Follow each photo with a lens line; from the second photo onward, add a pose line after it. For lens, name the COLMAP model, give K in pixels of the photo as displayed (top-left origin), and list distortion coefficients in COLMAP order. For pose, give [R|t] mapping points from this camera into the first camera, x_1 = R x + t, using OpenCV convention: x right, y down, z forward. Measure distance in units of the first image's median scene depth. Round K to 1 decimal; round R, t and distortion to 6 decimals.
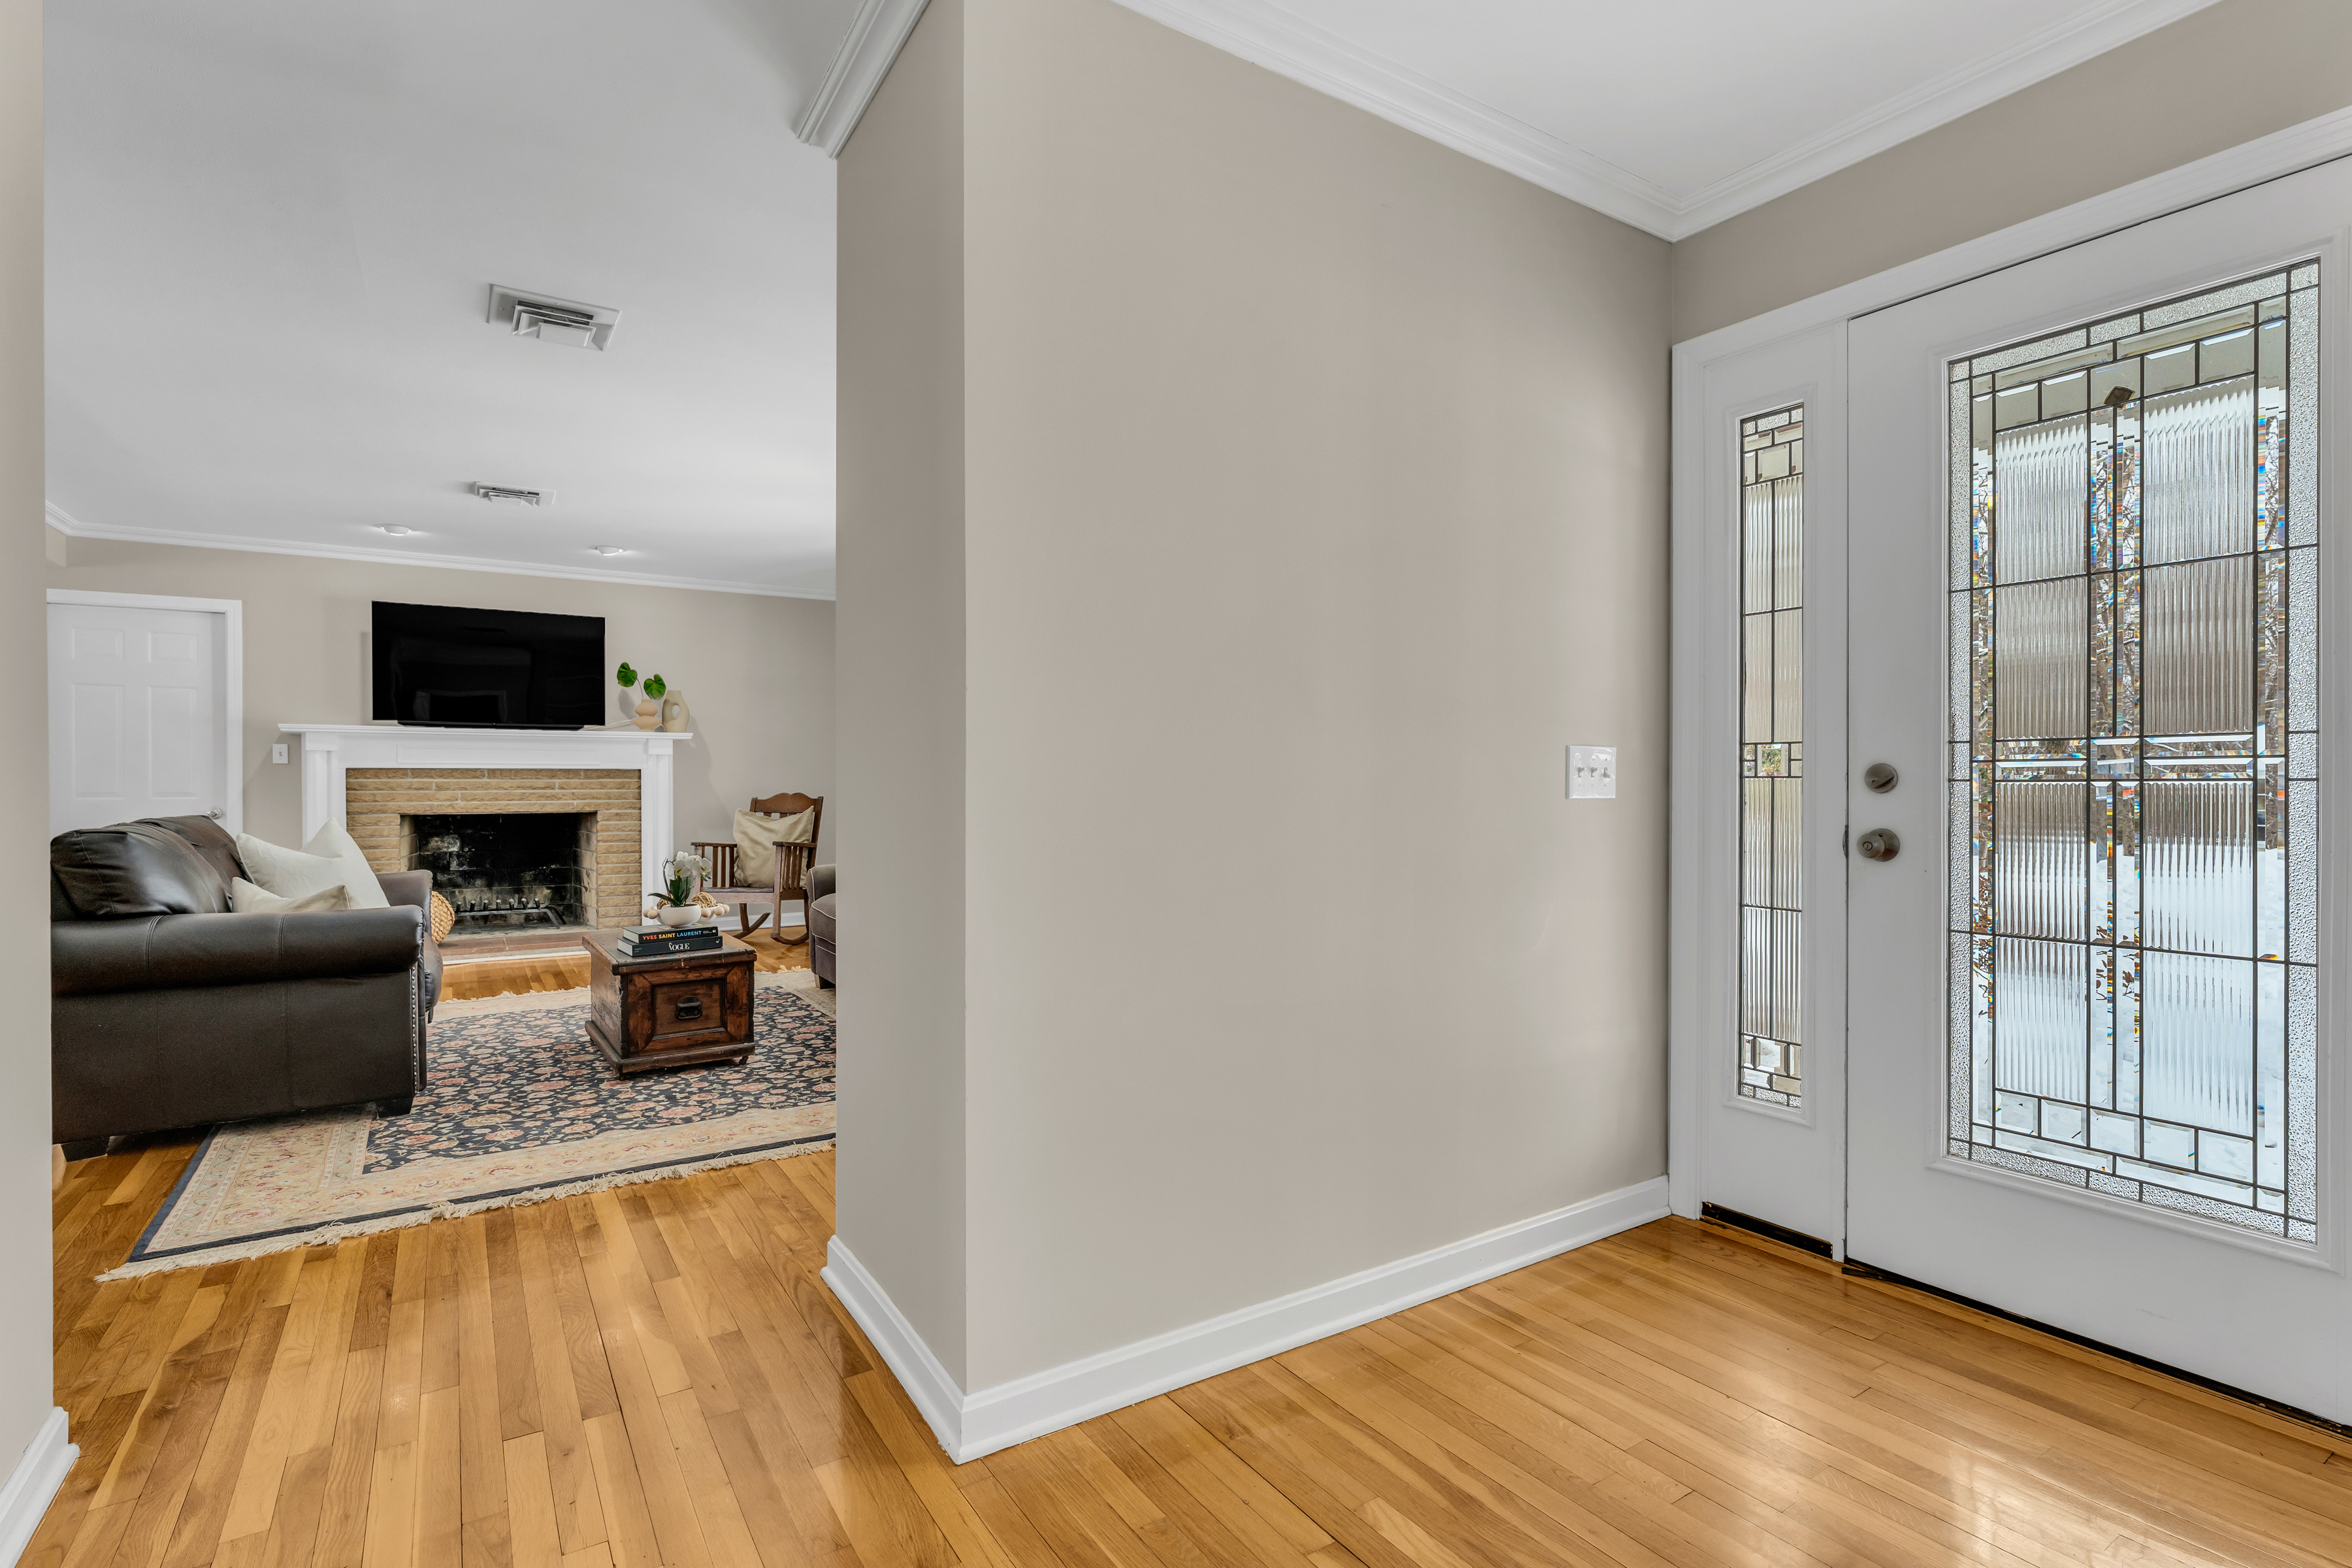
lens RADIAL K [[1211.9, 0, 1176.0], [0, 1211.9, 784.0], [0, 0, 1]] dist [-0.005644, -0.000442]
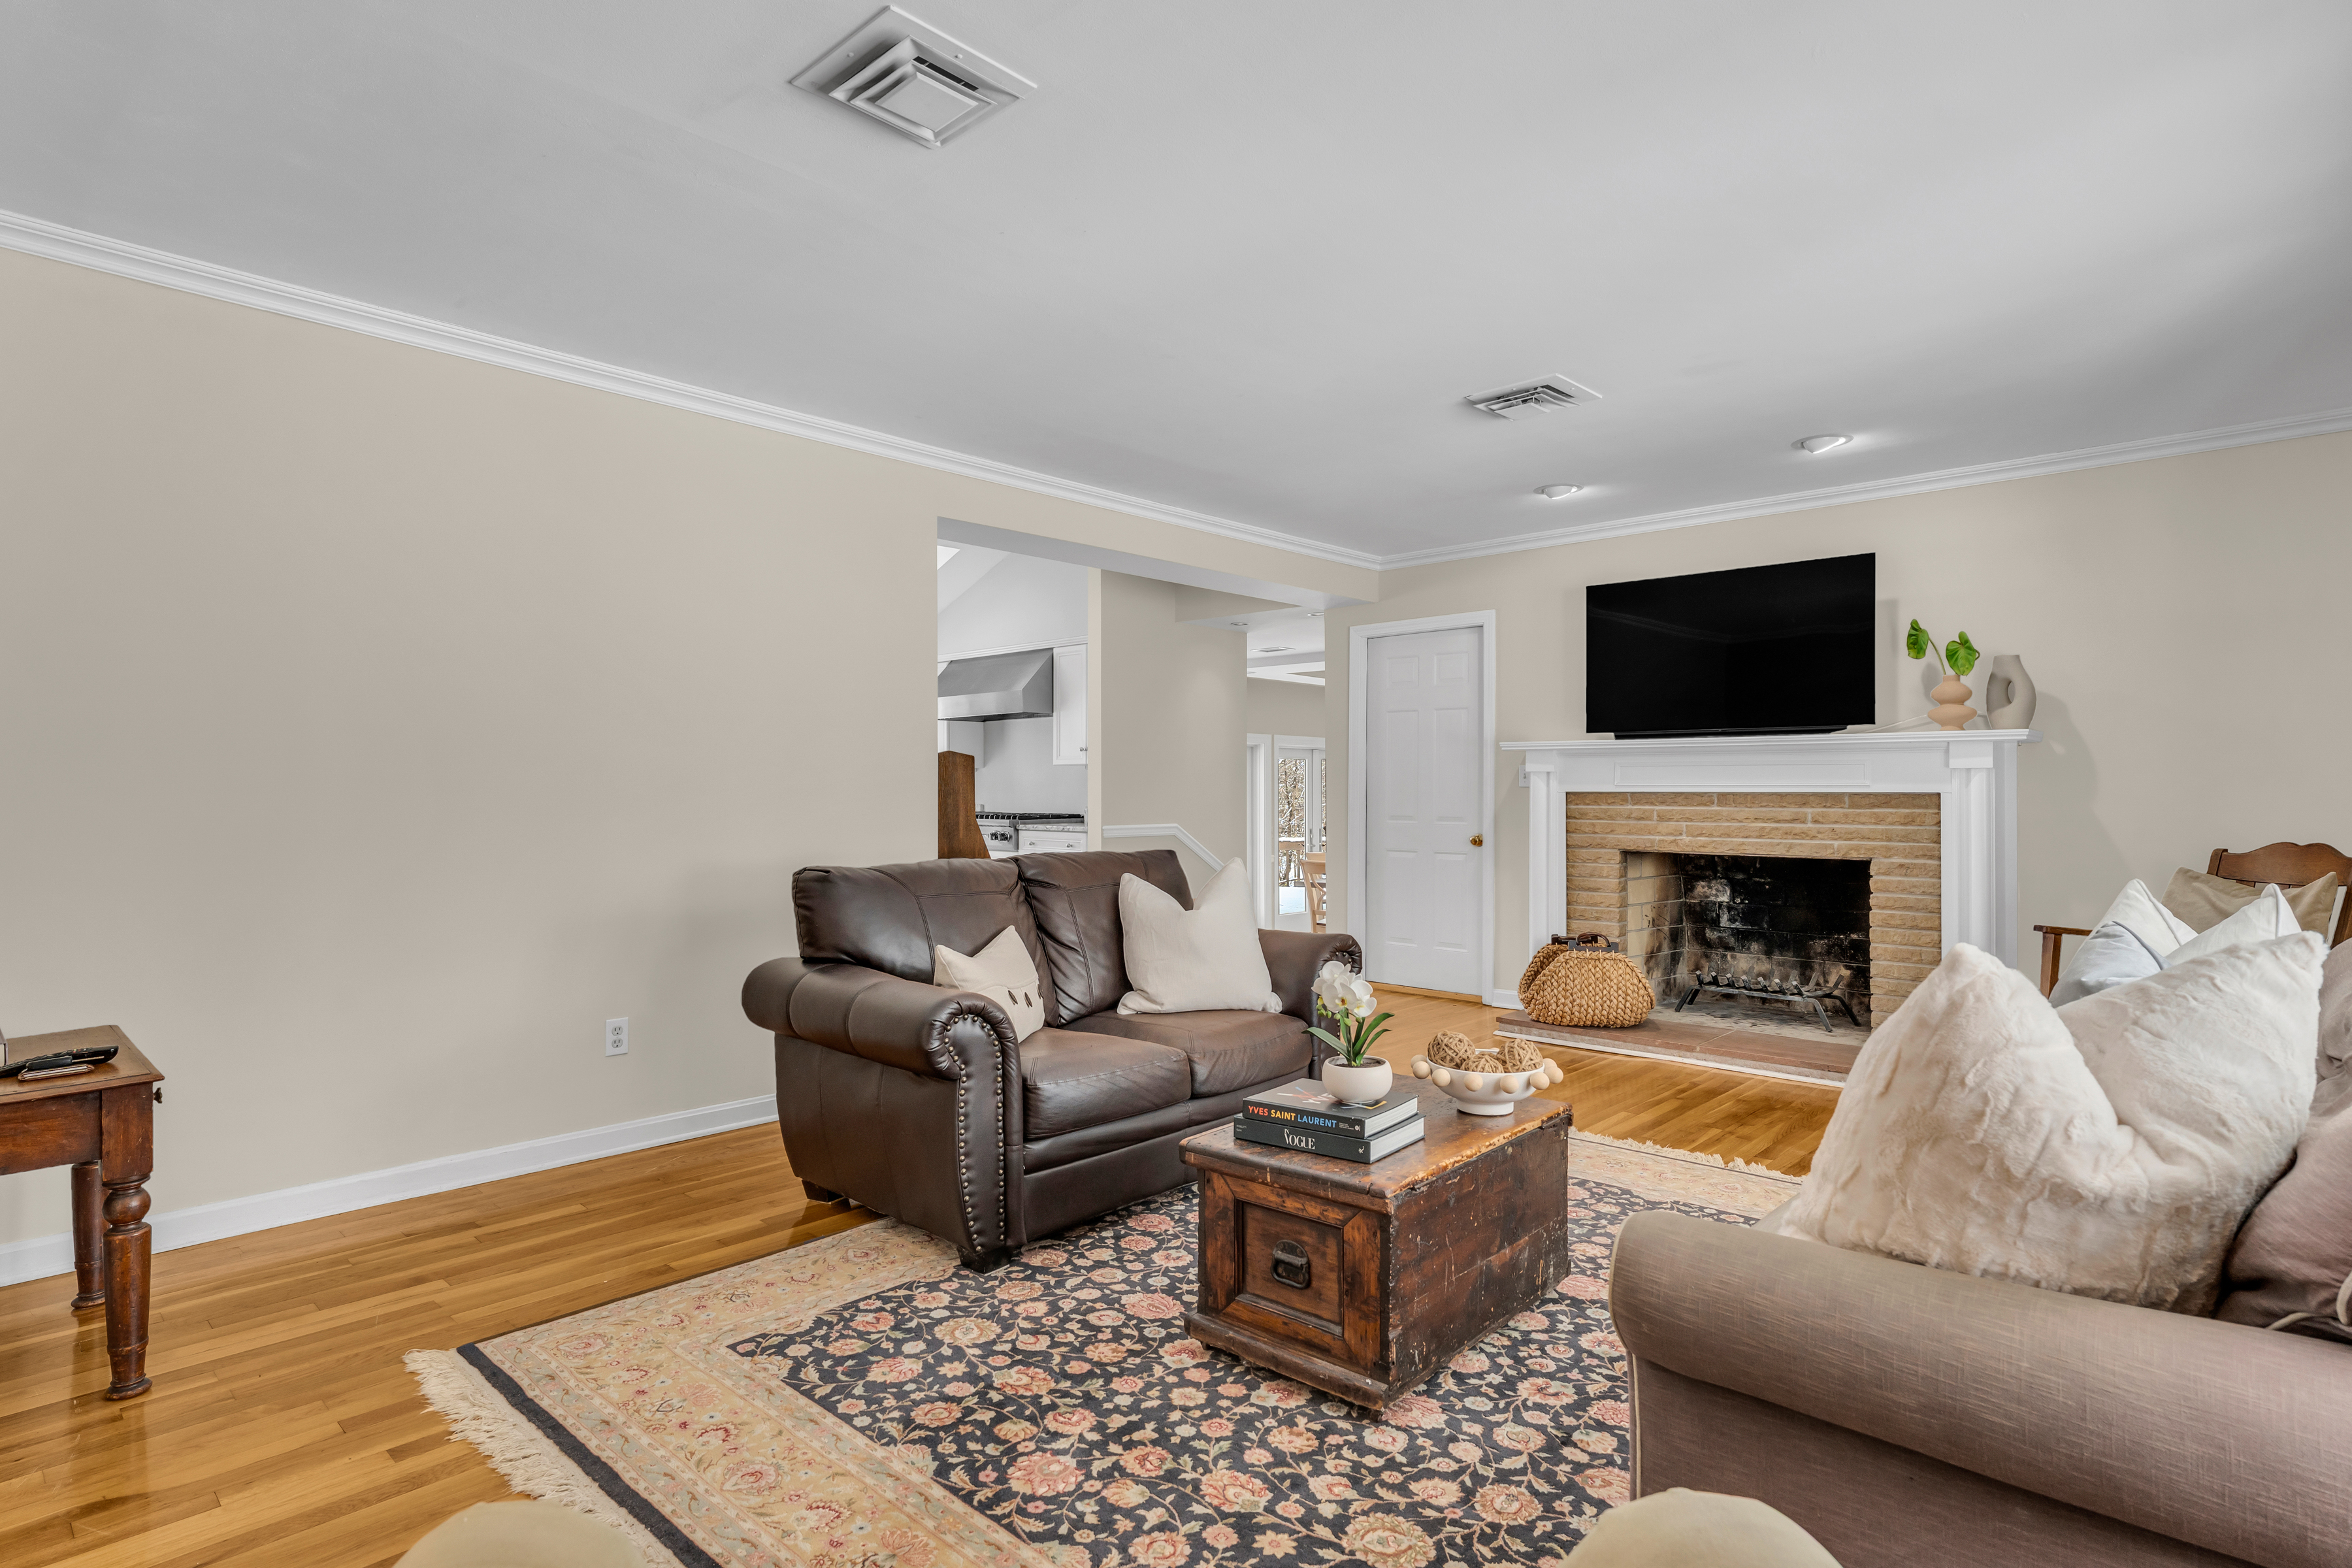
lens RADIAL K [[1211.9, 0, 1176.0], [0, 1211.9, 784.0], [0, 0, 1]] dist [-0.005644, -0.000442]
pose [[0.231037, -0.004609, -0.972934, 0.064609], [-0.005421, 0.999967, -0.006024, -0.012578], [0.972930, 0.006666, 0.231004, 0.559193]]
